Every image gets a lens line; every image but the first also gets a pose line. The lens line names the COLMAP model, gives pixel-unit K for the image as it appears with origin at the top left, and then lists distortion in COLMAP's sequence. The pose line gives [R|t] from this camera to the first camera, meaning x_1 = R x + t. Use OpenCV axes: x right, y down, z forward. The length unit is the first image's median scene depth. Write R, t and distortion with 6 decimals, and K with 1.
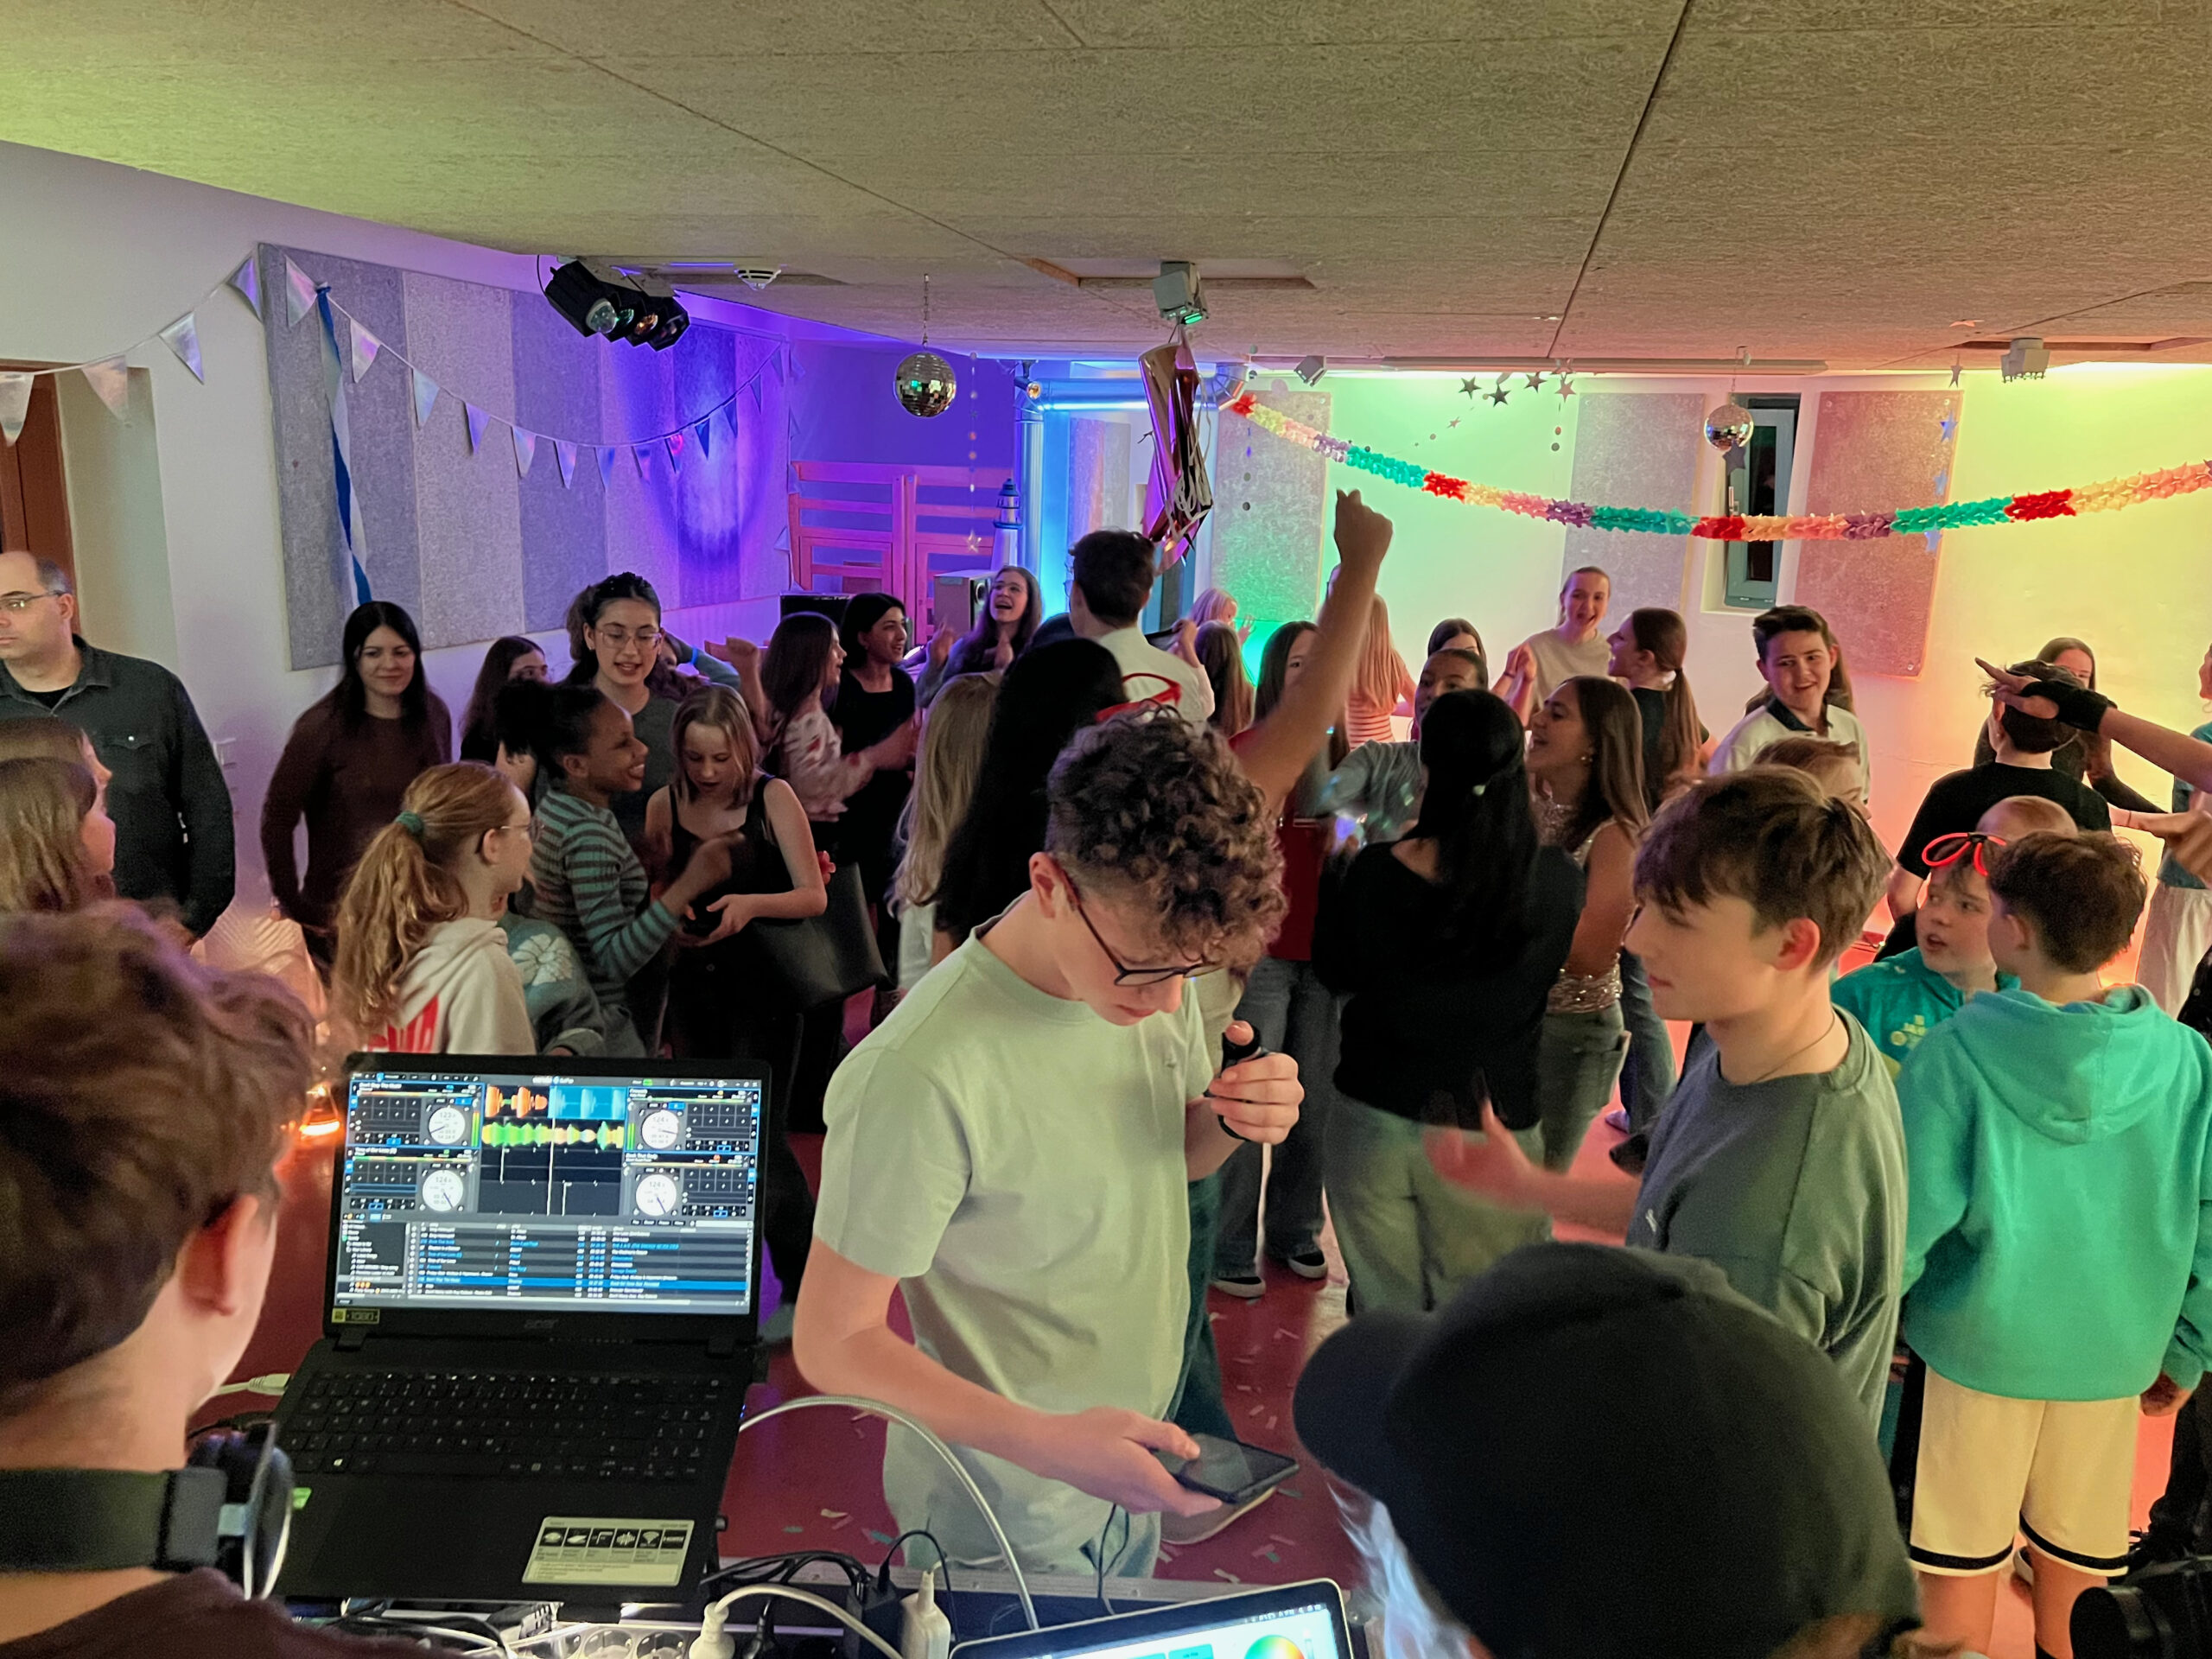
lens RADIAL K [[1667.0, 0, 1104.1], [0, 1667.0, 828.6], [0, 0, 1]] dist [0.009754, 0.001258]
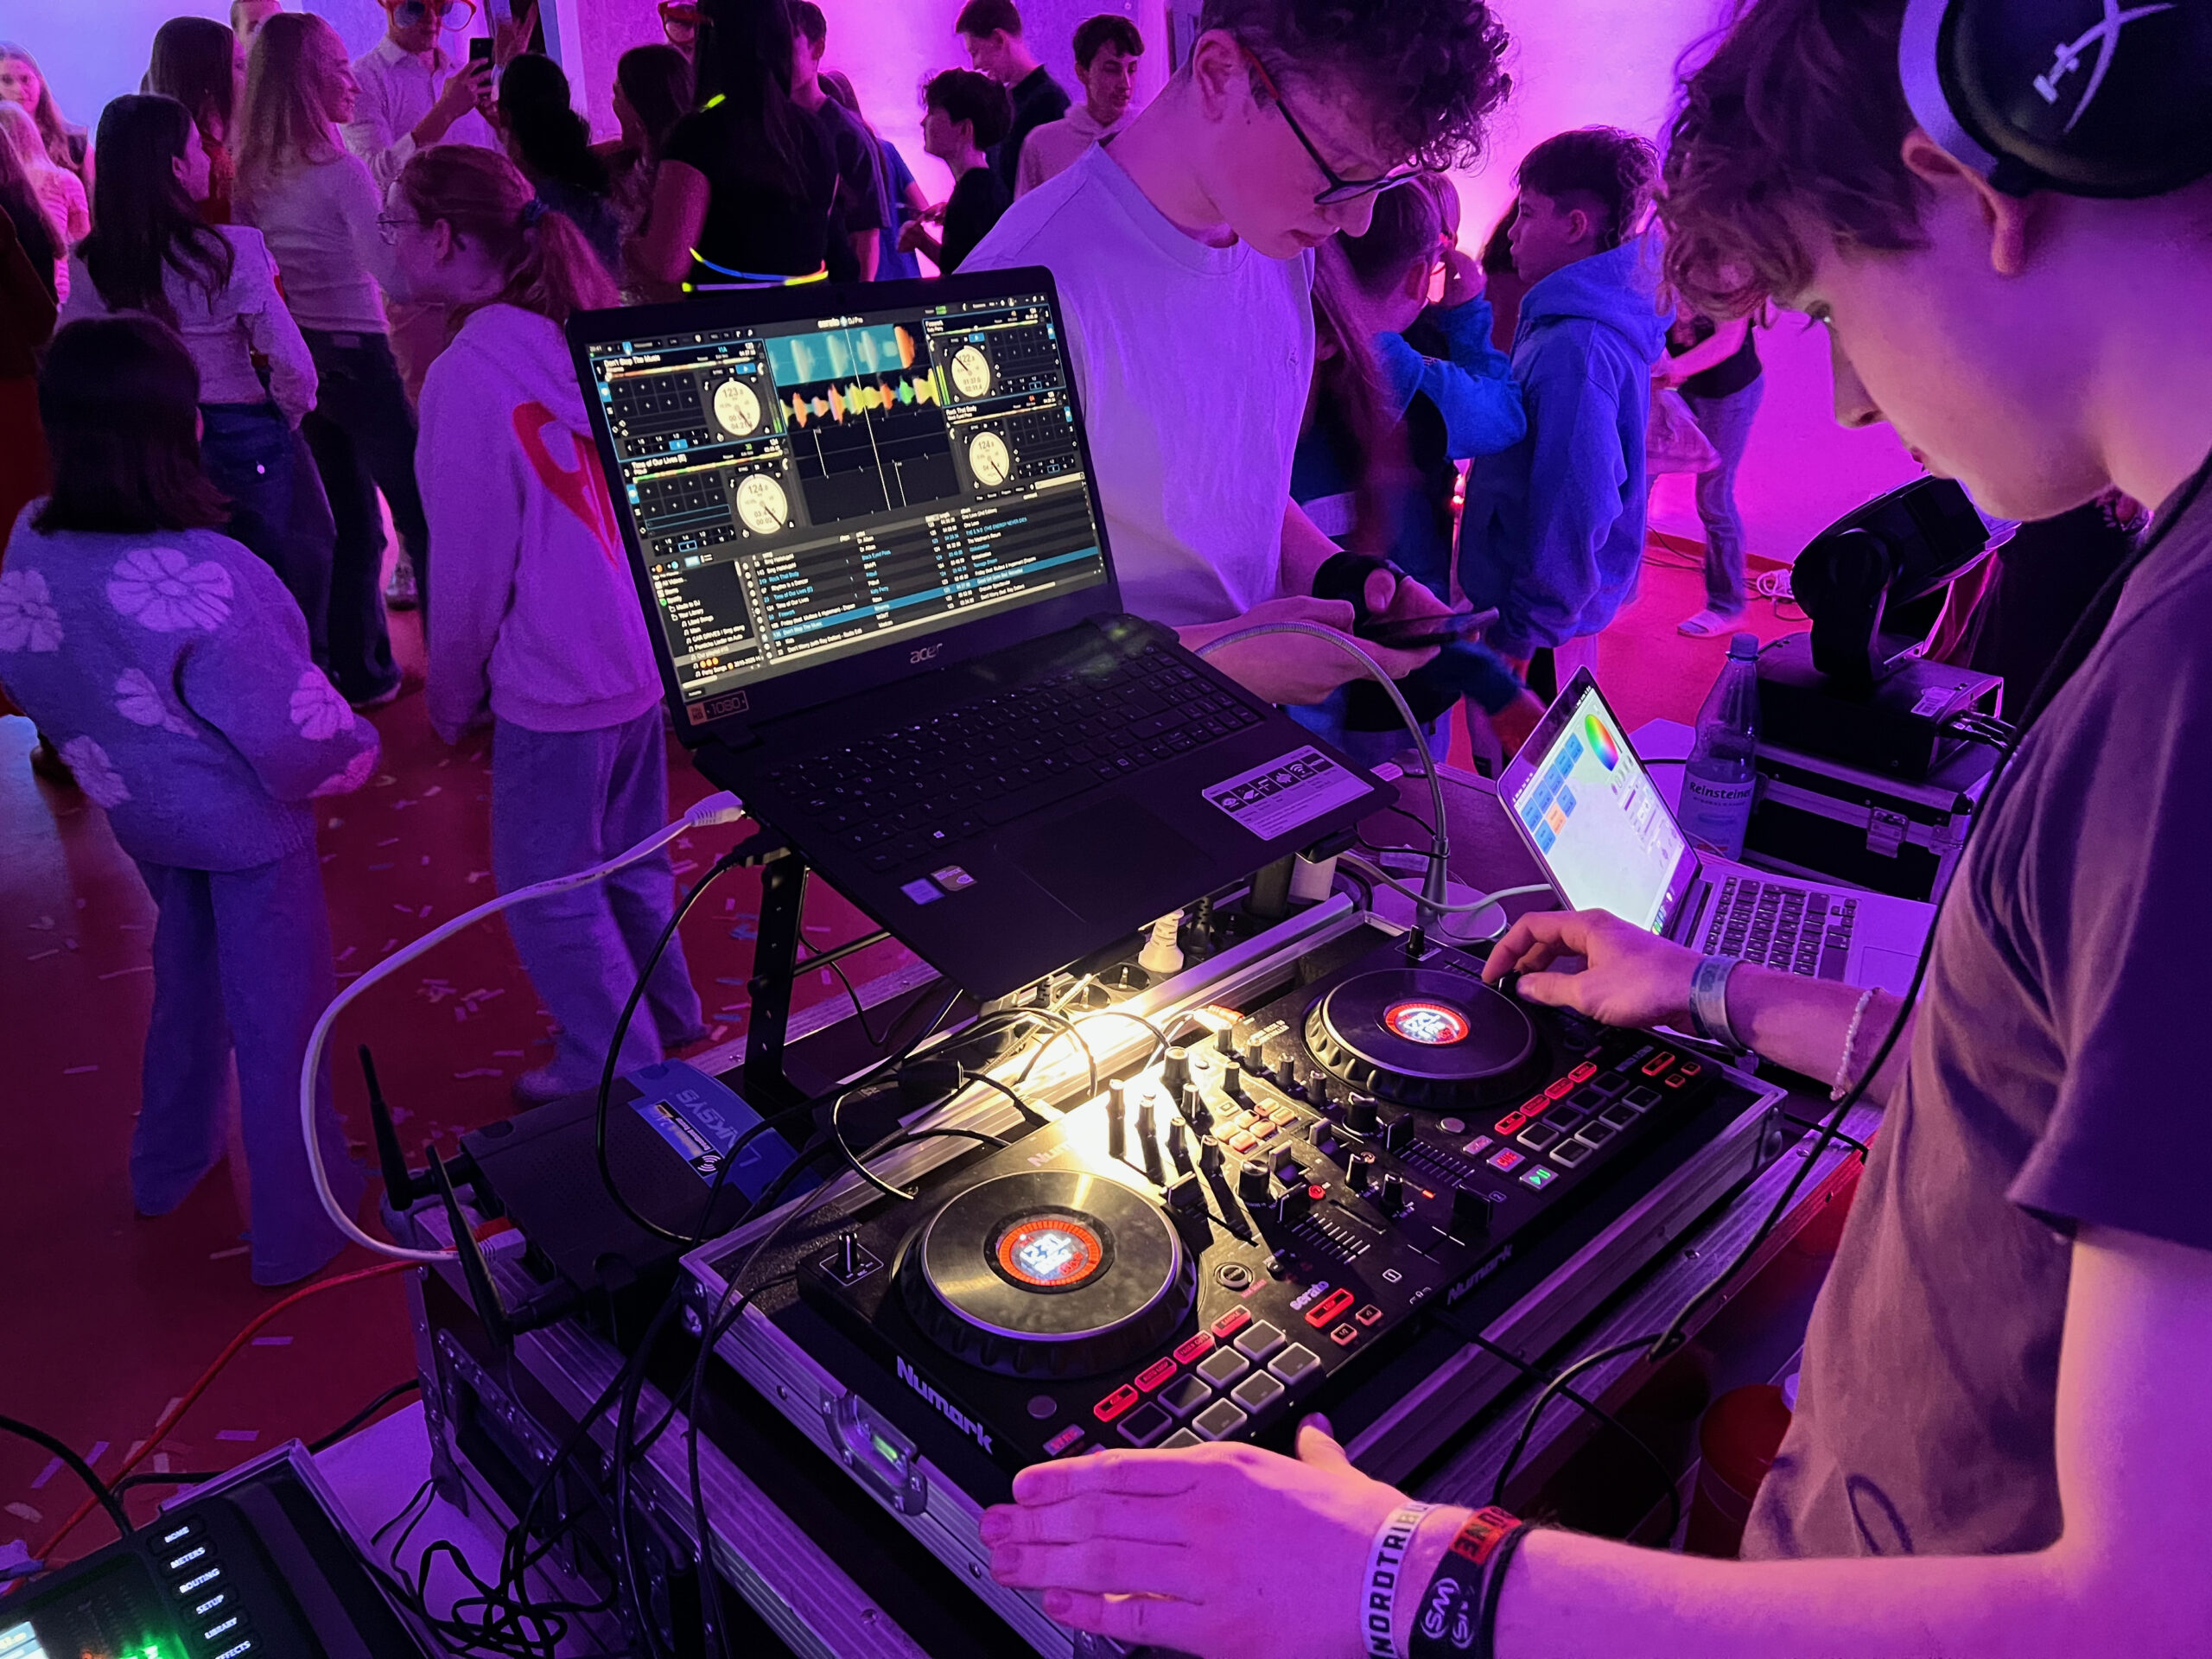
lens RADIAL K [[1667.0, 0, 1105.9], [0, 1667.0, 831.1], [0, 0, 1]] dist [0.009754, 0.001258]
pose [[0.705393, -0.322337, 0.631284, -0.765411], [0.184831, 0.943452, 0.275202, 0.181288], [-0.684294, -0.077445, 0.725082, 0.404361]]
